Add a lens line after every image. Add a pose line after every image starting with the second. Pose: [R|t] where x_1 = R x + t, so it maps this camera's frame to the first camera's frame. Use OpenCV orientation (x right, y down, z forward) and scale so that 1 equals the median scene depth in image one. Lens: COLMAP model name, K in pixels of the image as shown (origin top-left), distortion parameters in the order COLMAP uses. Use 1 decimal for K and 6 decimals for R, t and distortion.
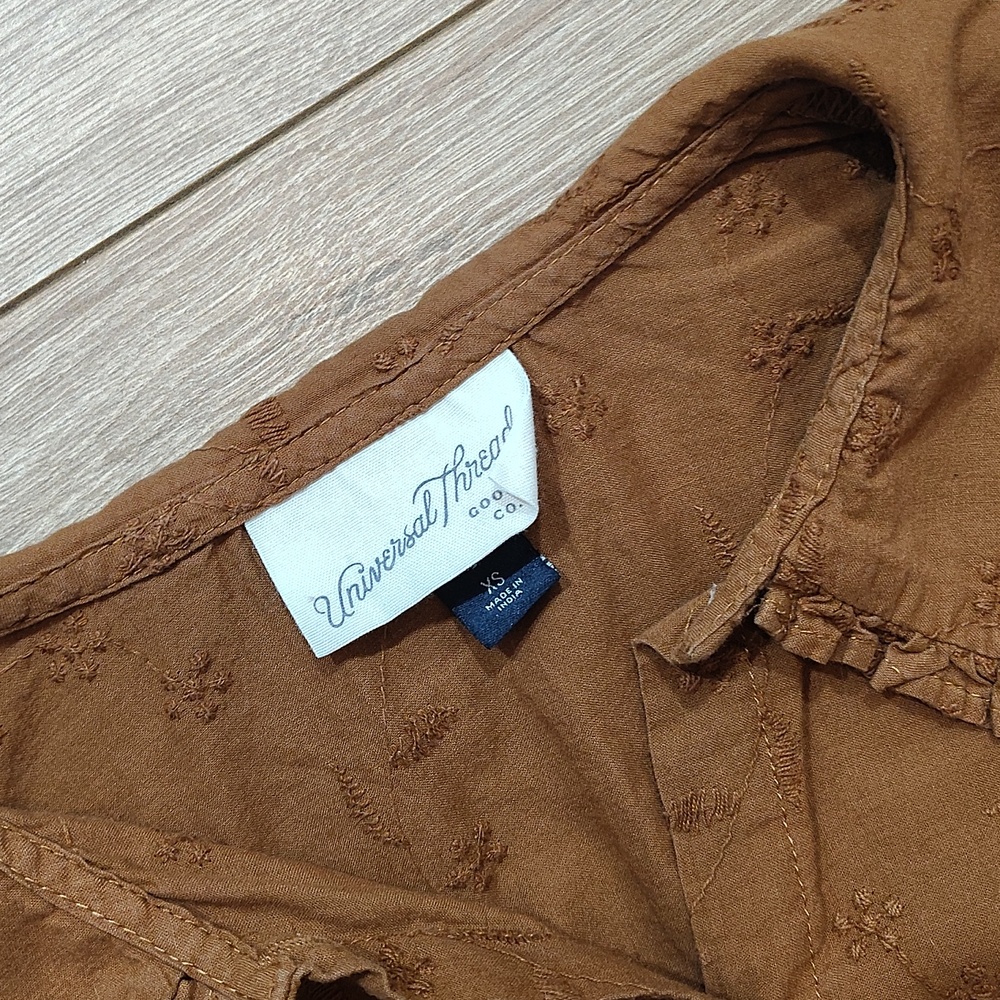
lens RADIAL K [[1728.4, 0, 499.9], [0, 1728.4, 488.4], [0, 0, 1]] dist [-0.068102, 0.303795]
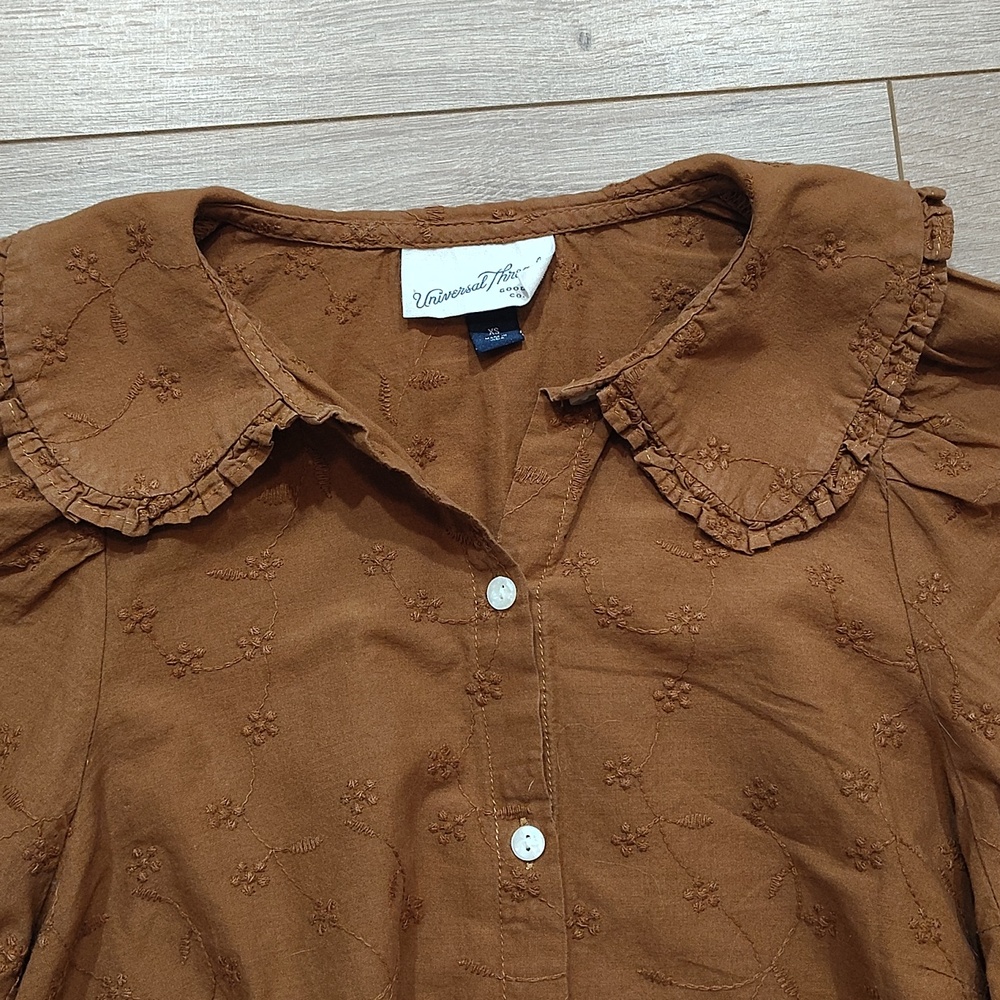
lens RADIAL K [[1728.4, 0, 499.9], [0, 1728.4, 488.4], [0, 0, 1]] dist [-0.068102, 0.303795]
pose [[0.882052, 0.465287, -0.074110, 0.246755], [-0.471020, 0.867094, -0.162136, 0.556770], [-0.011179, 0.177920, 0.983982, -1.009551]]
